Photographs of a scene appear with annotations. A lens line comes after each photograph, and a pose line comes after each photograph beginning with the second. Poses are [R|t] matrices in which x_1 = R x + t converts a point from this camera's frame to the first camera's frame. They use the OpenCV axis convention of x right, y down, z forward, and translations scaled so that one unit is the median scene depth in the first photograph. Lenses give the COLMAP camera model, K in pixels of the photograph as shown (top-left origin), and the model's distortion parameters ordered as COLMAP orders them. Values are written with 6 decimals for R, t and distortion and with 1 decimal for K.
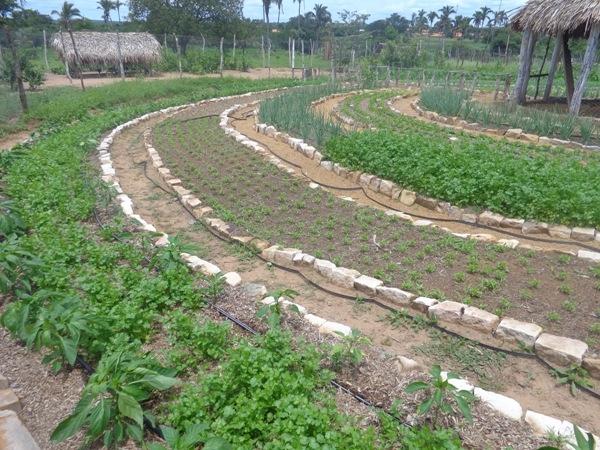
lens RADIAL K [[440.3, 0, 300.0], [0, 440.3, 225.0], [0, 0, 1]] dist [-0.011463, 0.005665]
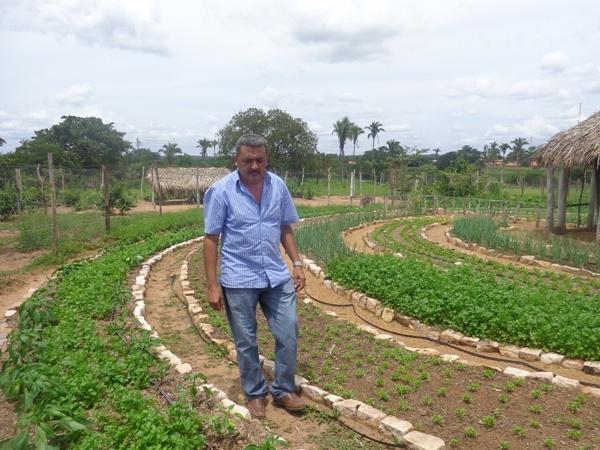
lens RADIAL K [[440.3, 0, 300.0], [0, 440.3, 225.0], [0, 0, 1]] dist [-0.011463, 0.005665]
pose [[0.985217, 0.011039, -0.170957, 0.199640], [-0.057062, 0.962084, -0.266719, 0.024493], [0.161531, 0.272531, 0.948491, -0.119440]]
